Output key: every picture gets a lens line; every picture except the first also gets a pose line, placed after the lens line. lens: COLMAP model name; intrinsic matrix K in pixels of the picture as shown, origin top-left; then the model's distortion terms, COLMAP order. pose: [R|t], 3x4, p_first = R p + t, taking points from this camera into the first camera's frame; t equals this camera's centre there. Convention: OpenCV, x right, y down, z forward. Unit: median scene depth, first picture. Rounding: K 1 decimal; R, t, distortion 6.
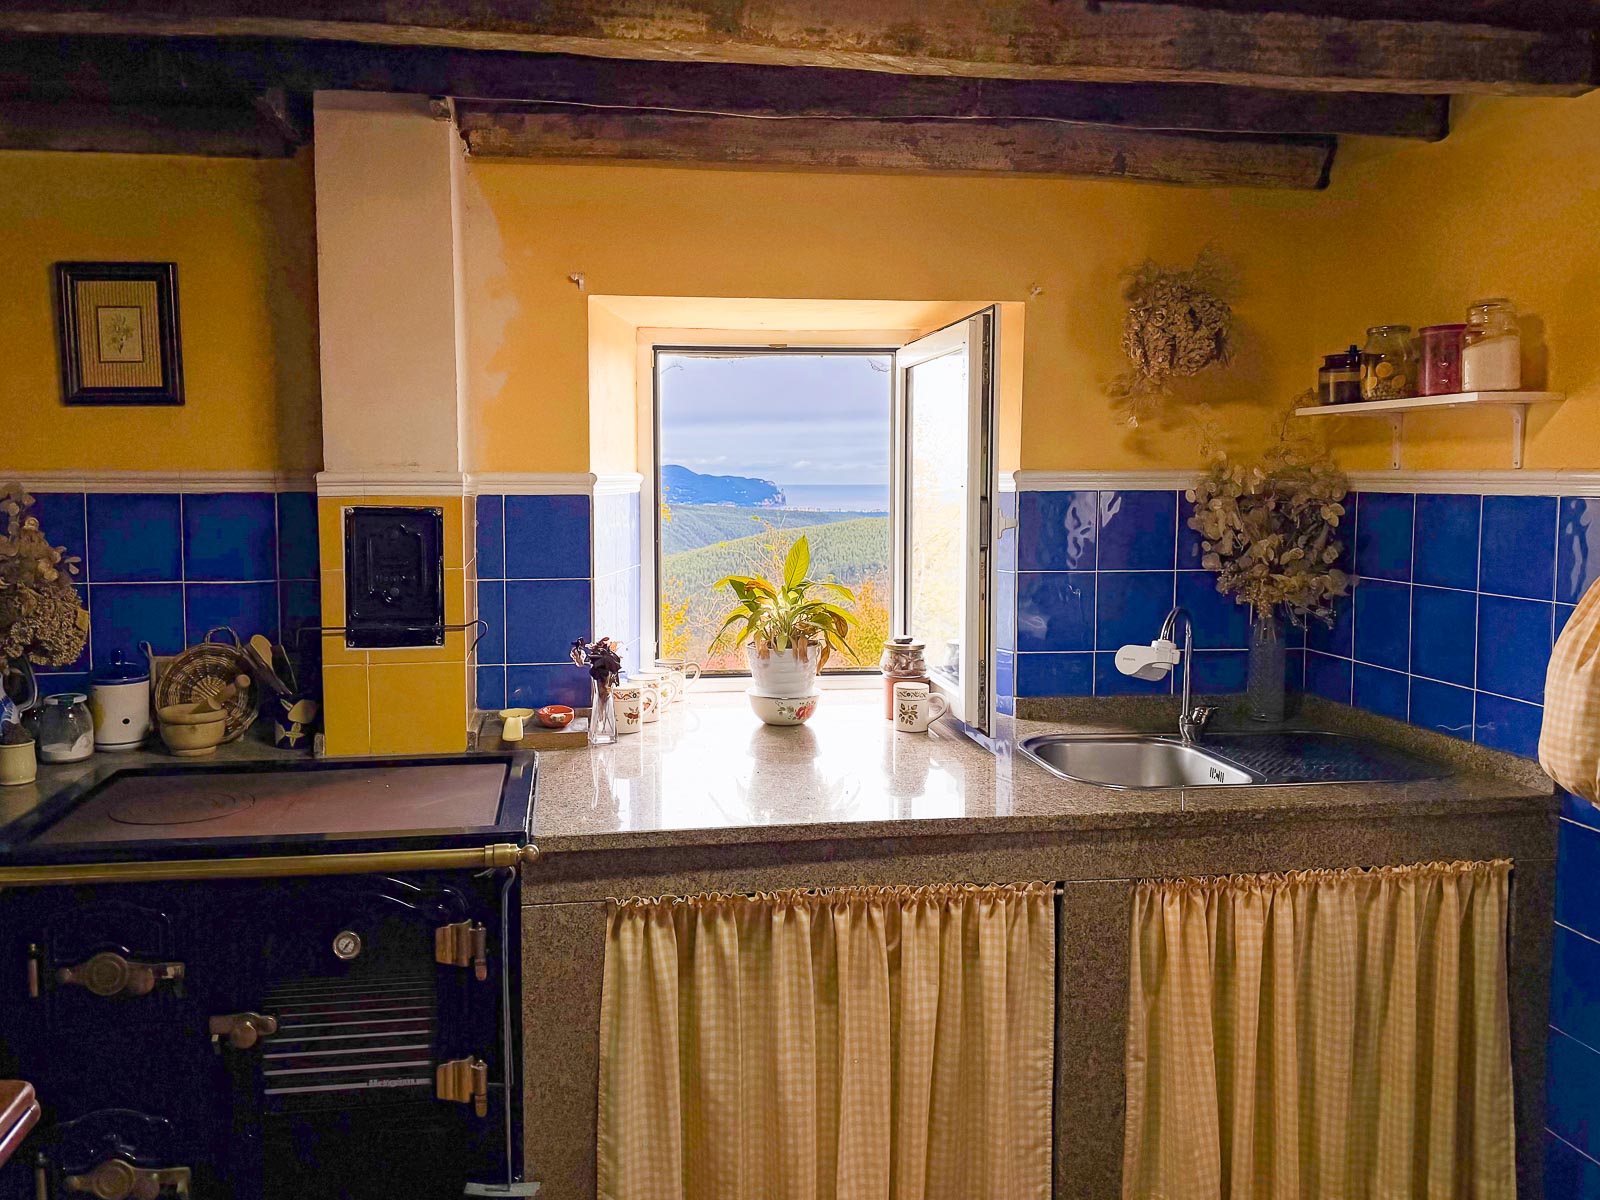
lens RADIAL K [[1448.9, 0, 800.0], [0, 1448.9, 600.0], [0, 0, 1]] dist [0.086077, -0.185469]
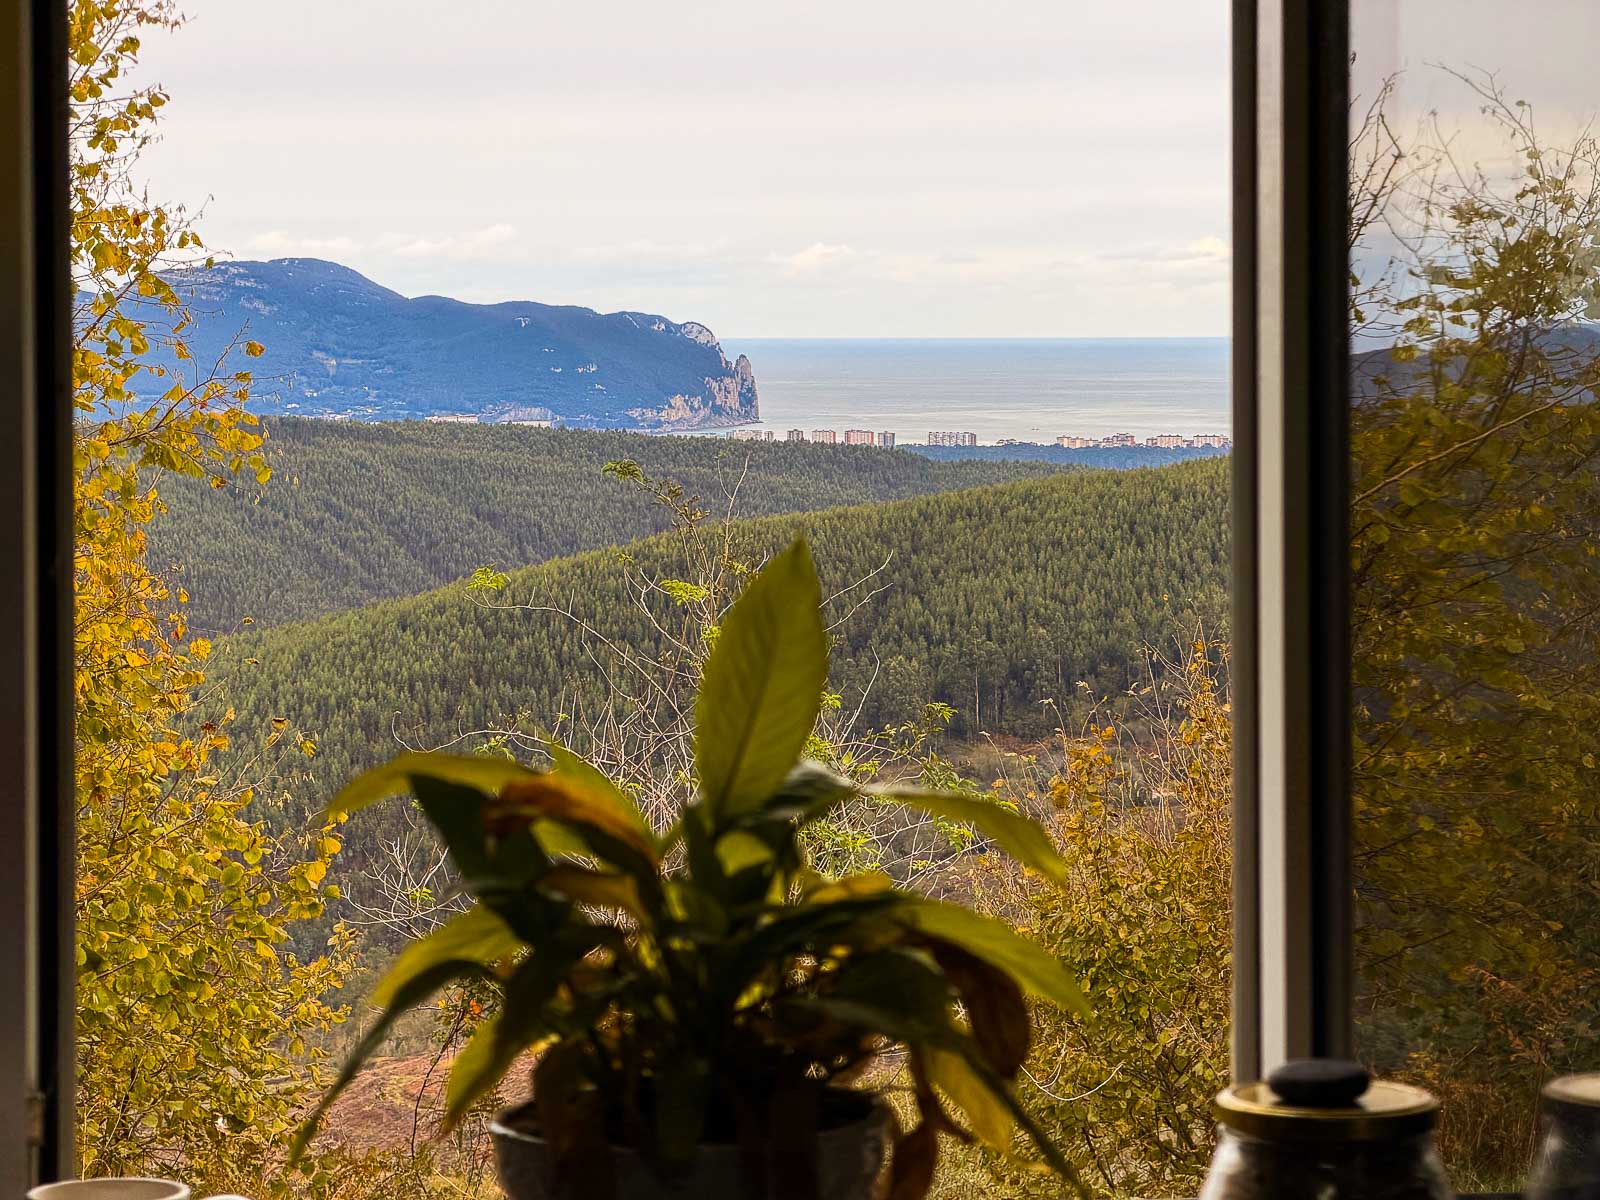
lens RADIAL K [[4672.8, 0, 800.0], [0, 4672.8, 600.0], [0, 0, 1]] dist [-0.002575, -0.047384]
pose [[0.999965, -0.002620, -0.007960, 0.009166], [0.002362, 0.999477, -0.032263, -0.020338], [0.008041, 0.032243, 0.999448, 0.459625]]
